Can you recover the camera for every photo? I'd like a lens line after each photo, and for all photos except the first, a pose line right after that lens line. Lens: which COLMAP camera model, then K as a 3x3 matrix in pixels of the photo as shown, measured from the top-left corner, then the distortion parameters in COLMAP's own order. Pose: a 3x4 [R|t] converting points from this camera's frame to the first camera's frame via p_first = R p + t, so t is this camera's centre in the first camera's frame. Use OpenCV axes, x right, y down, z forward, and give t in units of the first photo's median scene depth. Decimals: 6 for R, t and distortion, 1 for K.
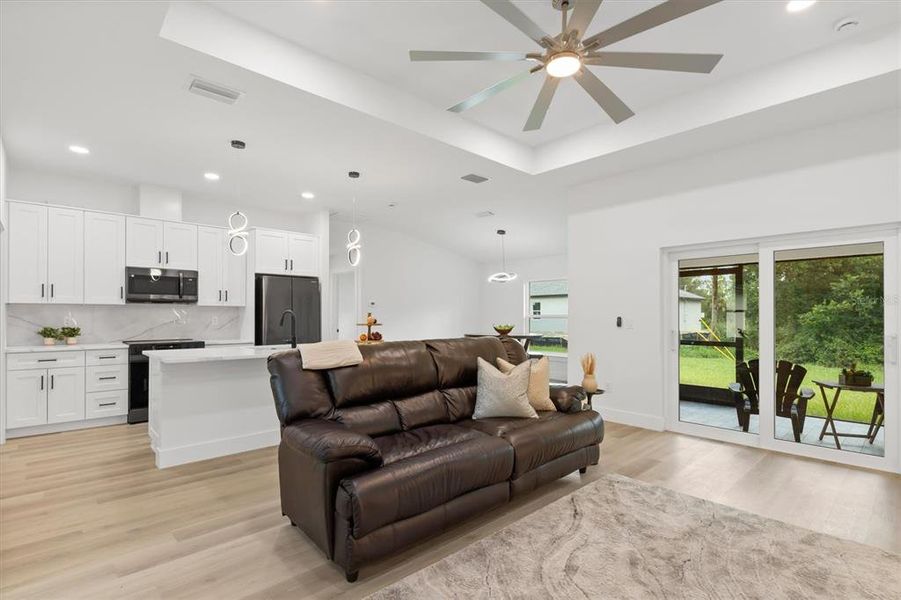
lens RADIAL K [[428.0, 0, 447.4], [0, 428.0, 310.1], [0, 0, 1]] dist [0.001641, -0.001435]
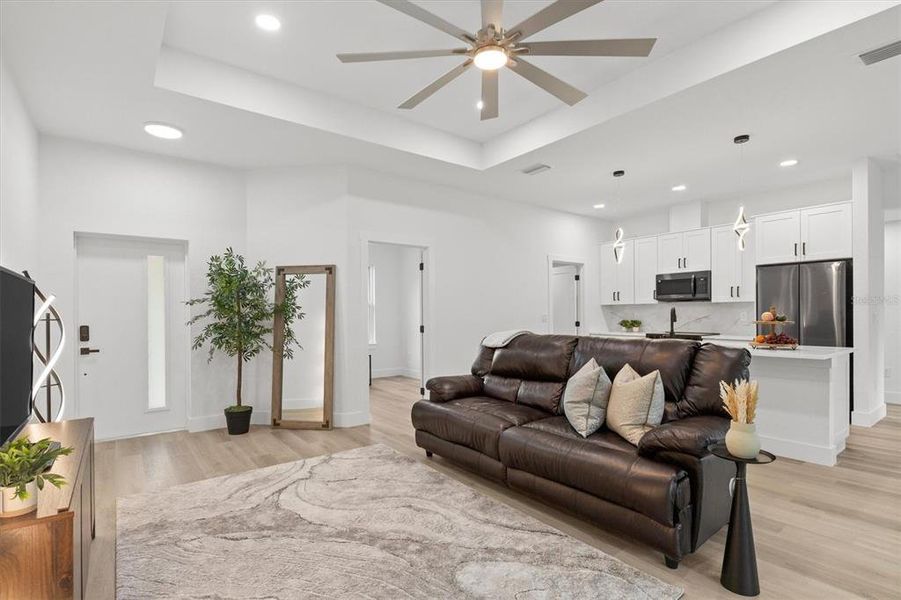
lens RADIAL K [[428.0, 0, 447.4], [0, 428.0, 310.1], [0, 0, 1]] dist [0.001641, -0.001435]
pose [[-0.086492, -0.007562, -0.996224, 0.795246], [0.017280, 0.999809, -0.009089, 0.010263], [0.996103, -0.018000, -0.086345, 0.613831]]
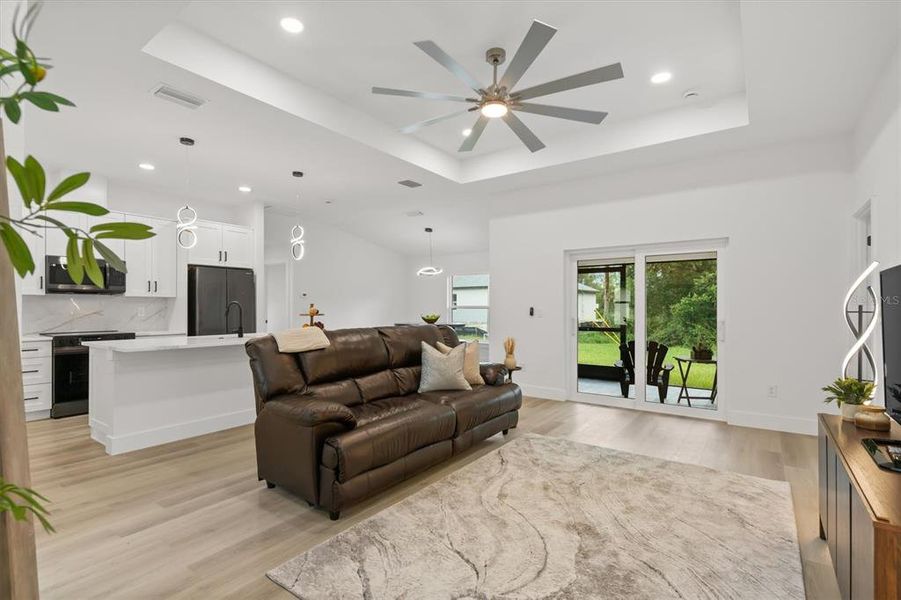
lens RADIAL K [[424.8, 0, 445.8], [0, 424.8, 302.8], [0, 0, 1]] dist [0.002458, -0.000088]
pose [[0.981145, 0.001156, 0.193269, -0.073578], [-0.001955, 0.999990, 0.003943, -0.001320], [-0.193263, -0.004246, 0.981138, -0.137138]]
